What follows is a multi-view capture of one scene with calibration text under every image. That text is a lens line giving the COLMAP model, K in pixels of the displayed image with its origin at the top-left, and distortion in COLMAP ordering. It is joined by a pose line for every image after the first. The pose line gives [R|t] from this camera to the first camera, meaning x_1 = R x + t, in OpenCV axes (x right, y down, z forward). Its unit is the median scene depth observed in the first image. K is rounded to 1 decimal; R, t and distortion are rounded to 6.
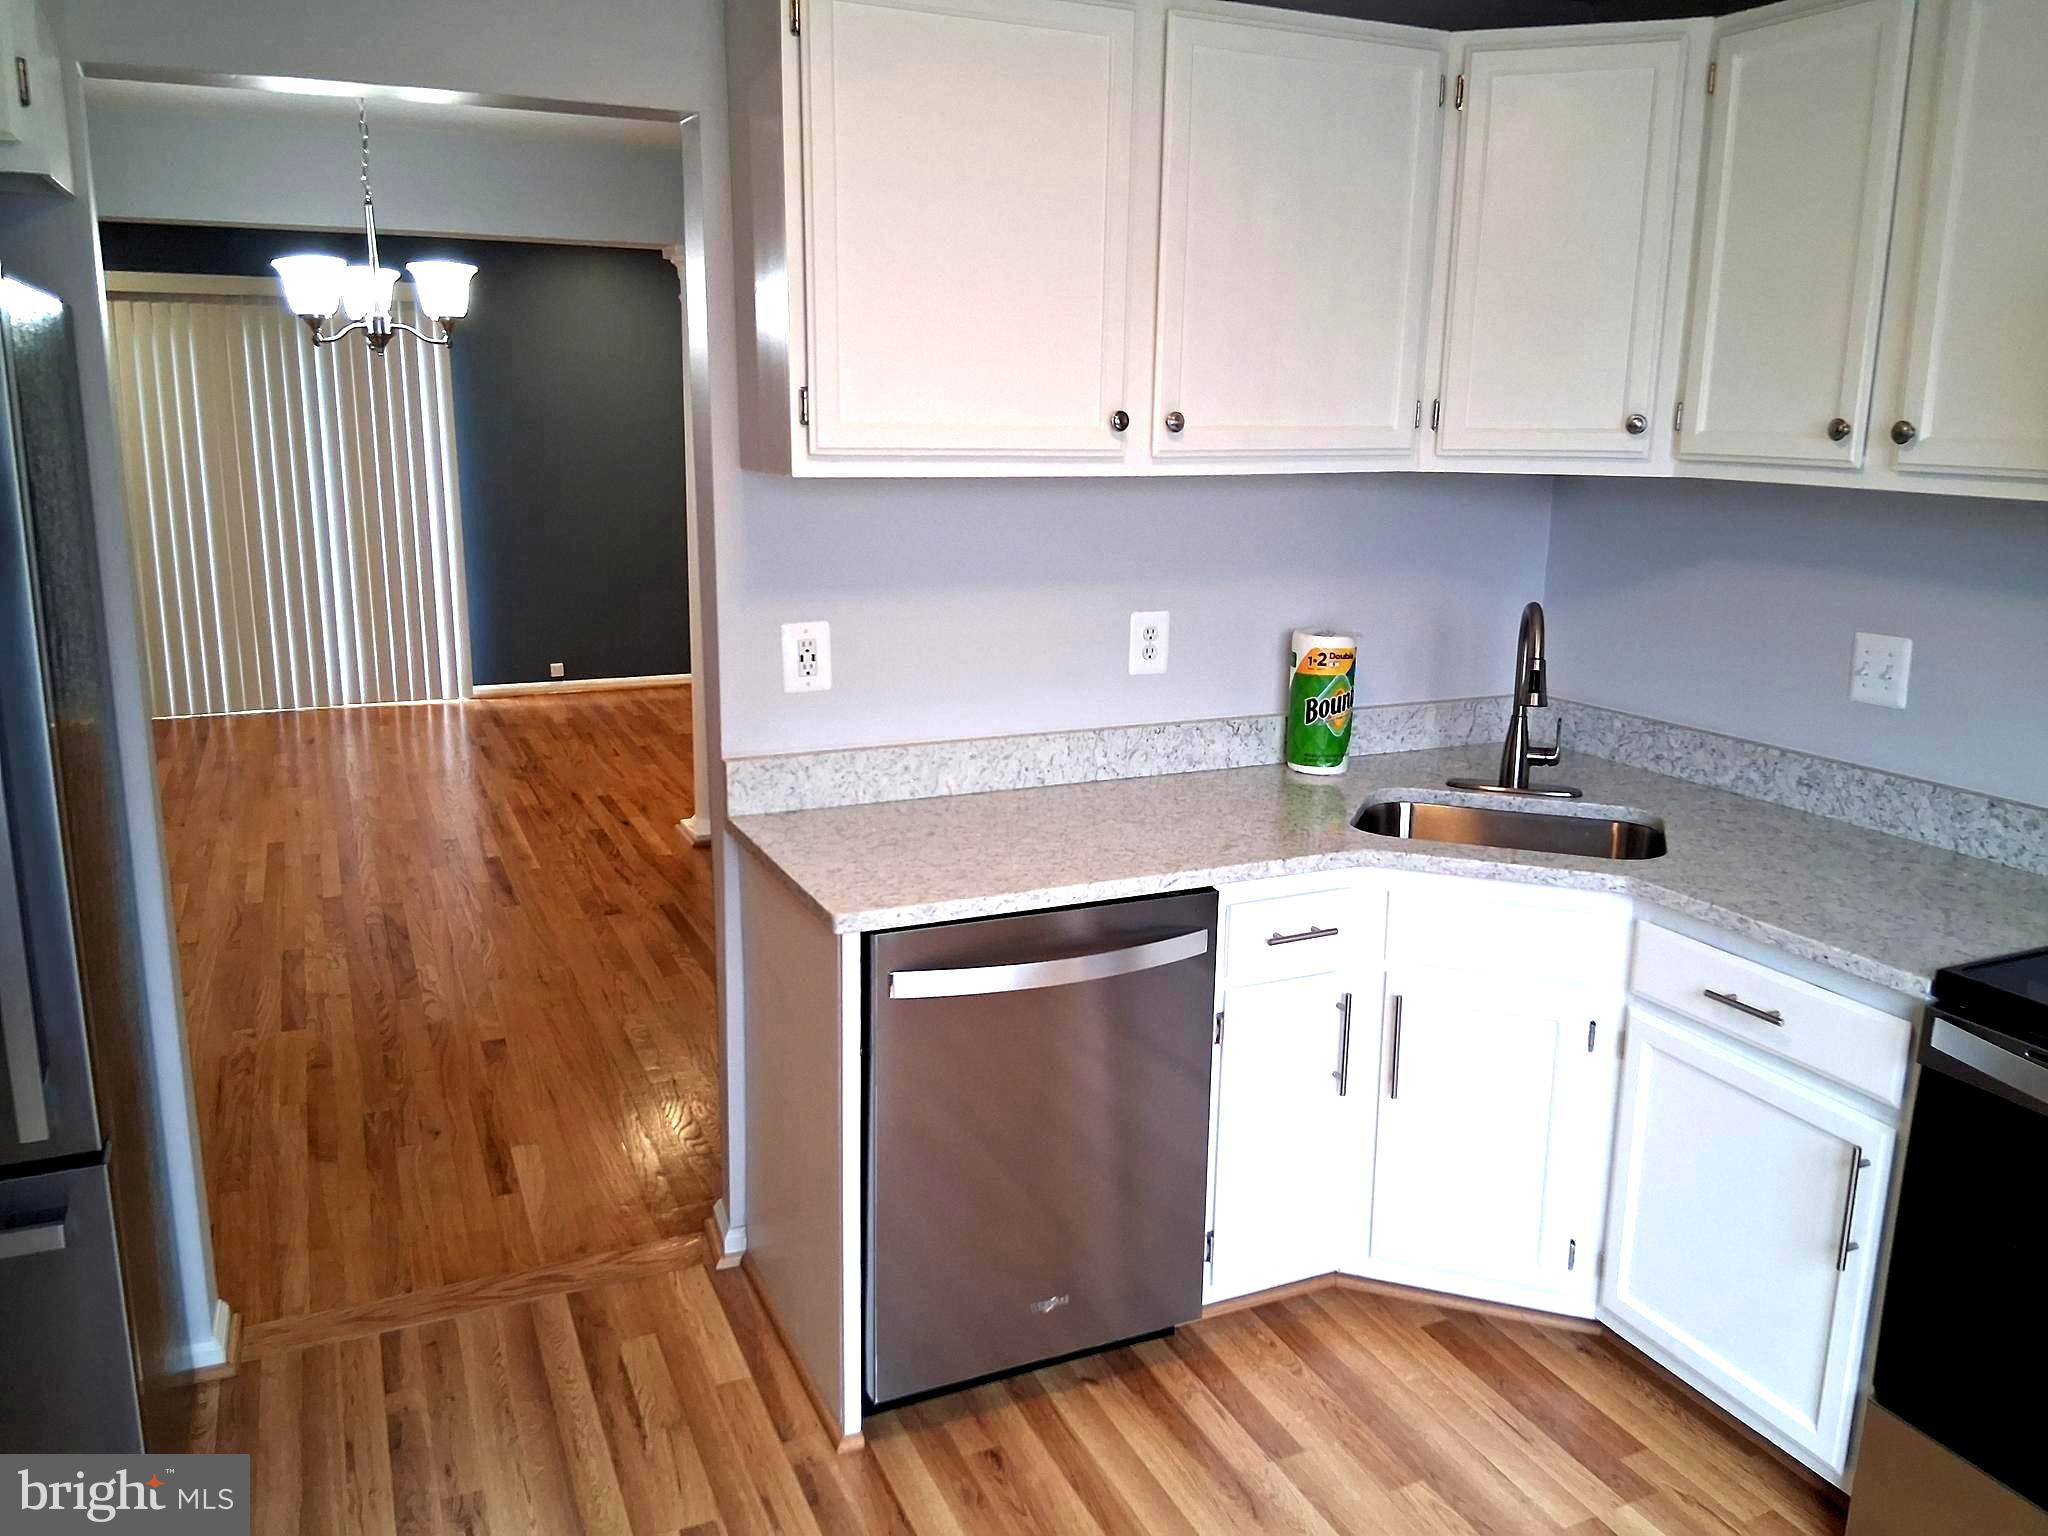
lens RADIAL K [[1550.8, 0, 1032.4], [0, 1550.8, 754.5], [0, 0, 1]] dist [0.138435, -0.238692]
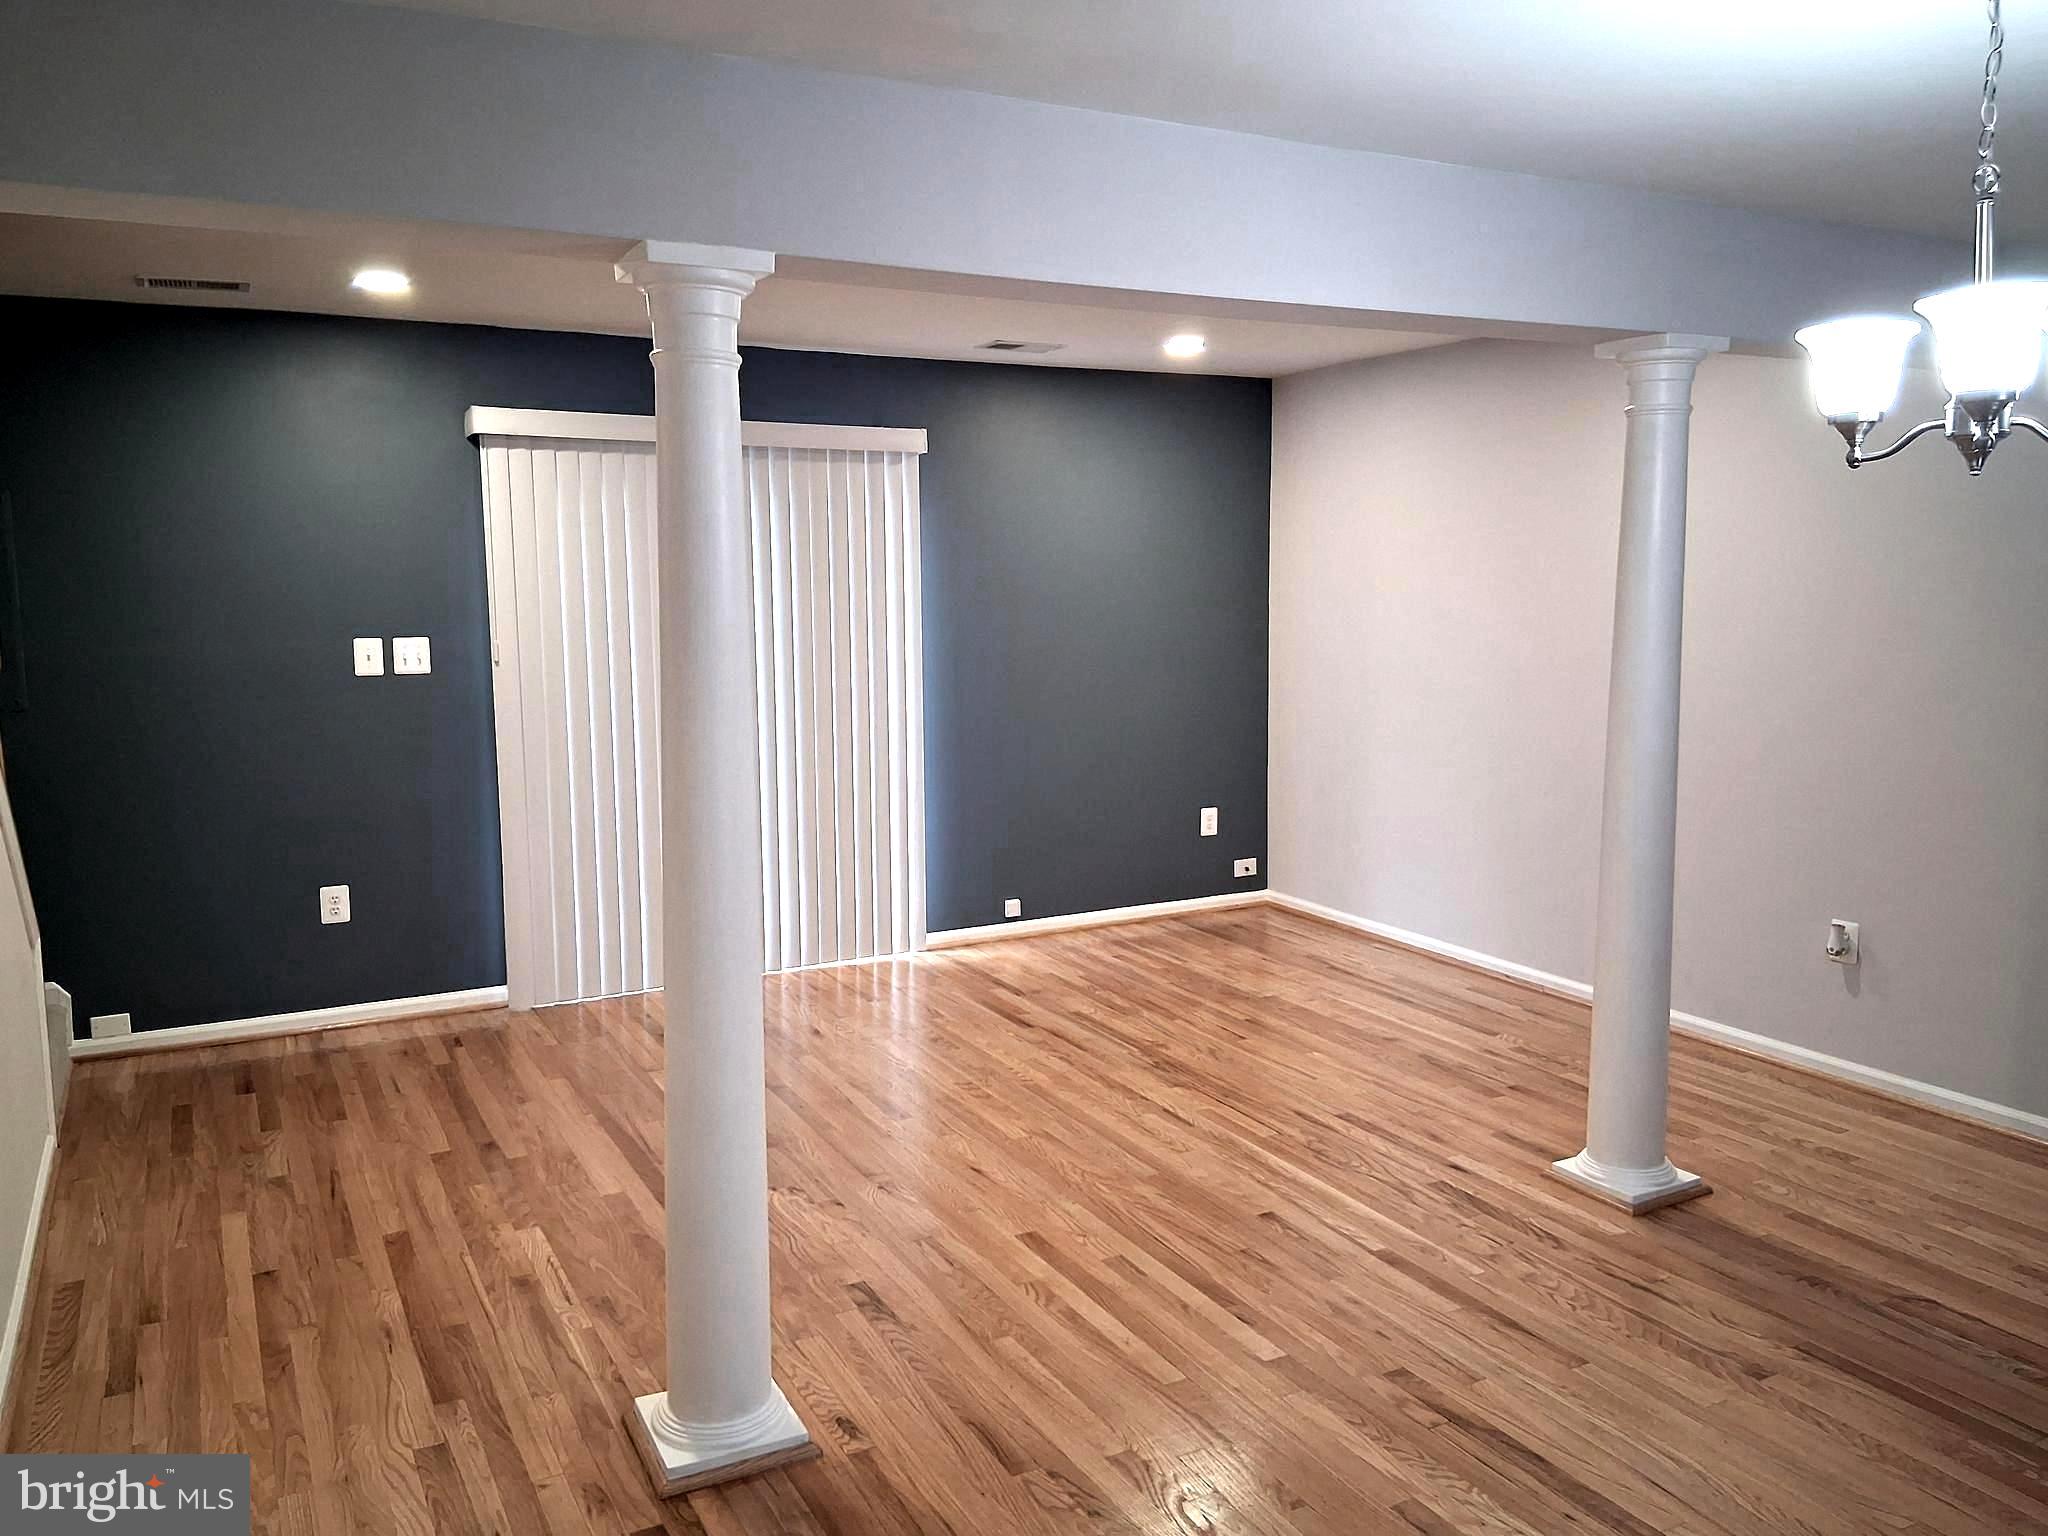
lens RADIAL K [[1550.8, 0, 1032.4], [0, 1550.8, 754.5], [0, 0, 1]] dist [0.138435, -0.238692]
pose [[0.997424, -0.032015, 0.064192, -1.133008], [0.038300, 0.994330, -0.099197, -0.175599], [-0.060653, 0.101400, 0.992995, 0.721294]]
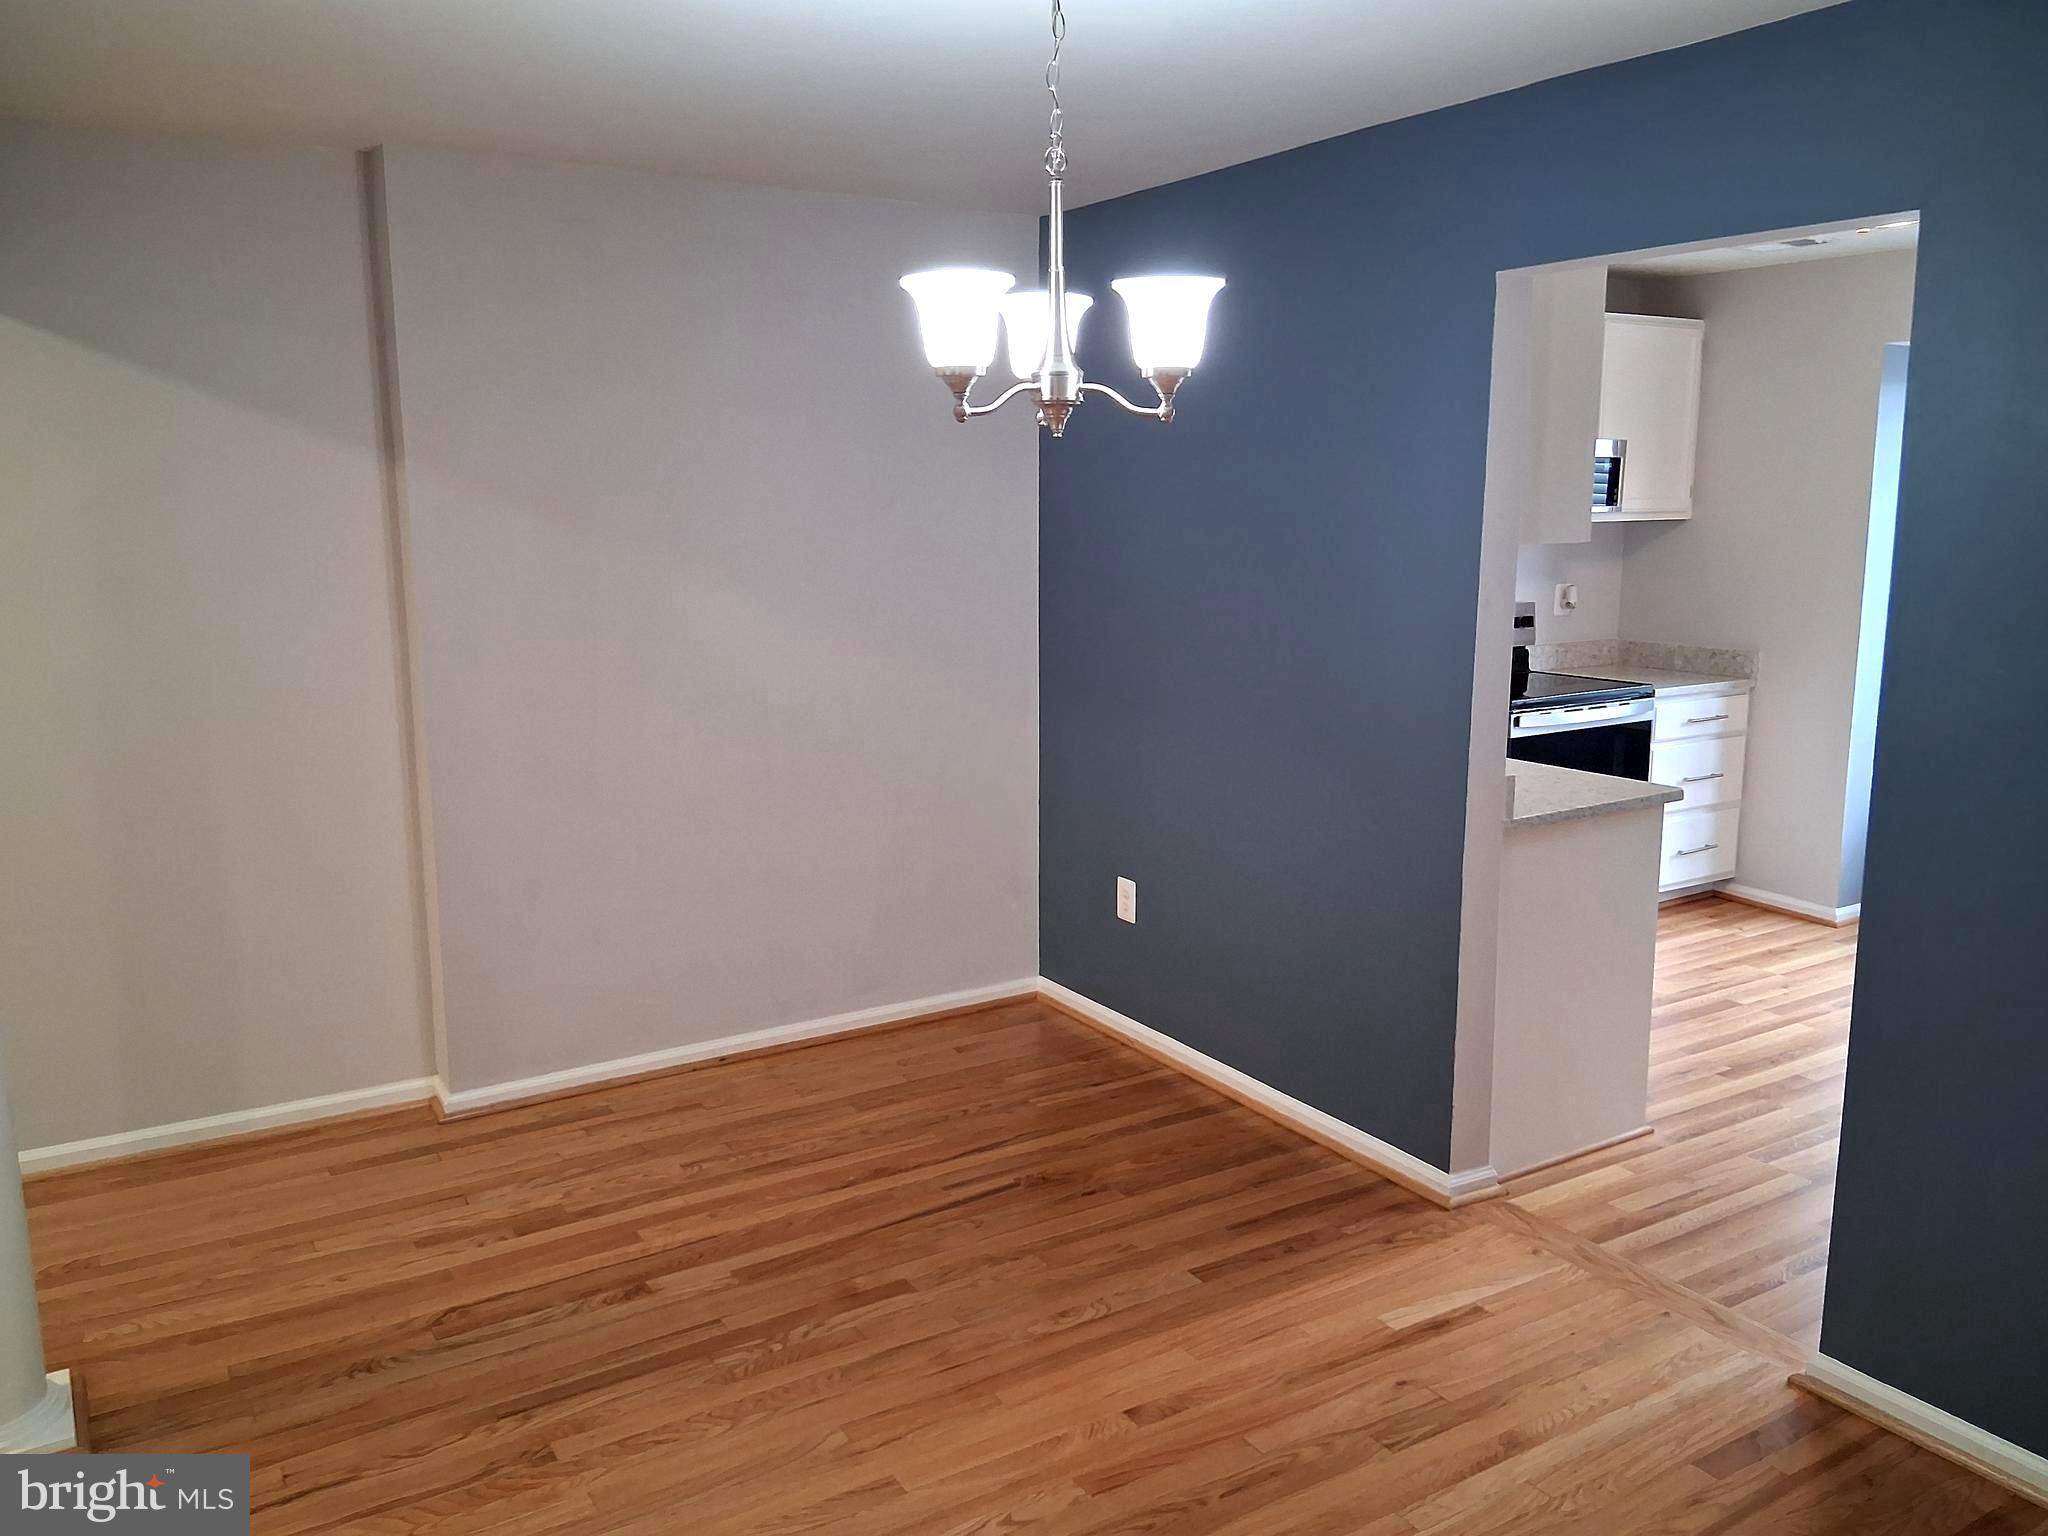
lens RADIAL K [[1550.8, 0, 1032.4], [0, 1550.8, 754.5], [0, 0, 1]] dist [0.138435, -0.238692]
pose [[-0.133949, -0.181684, 0.974191, -1.490776], [0.216191, 0.954015, 0.207647, -0.391226], [-0.967119, 0.238426, -0.088511, 1.601756]]
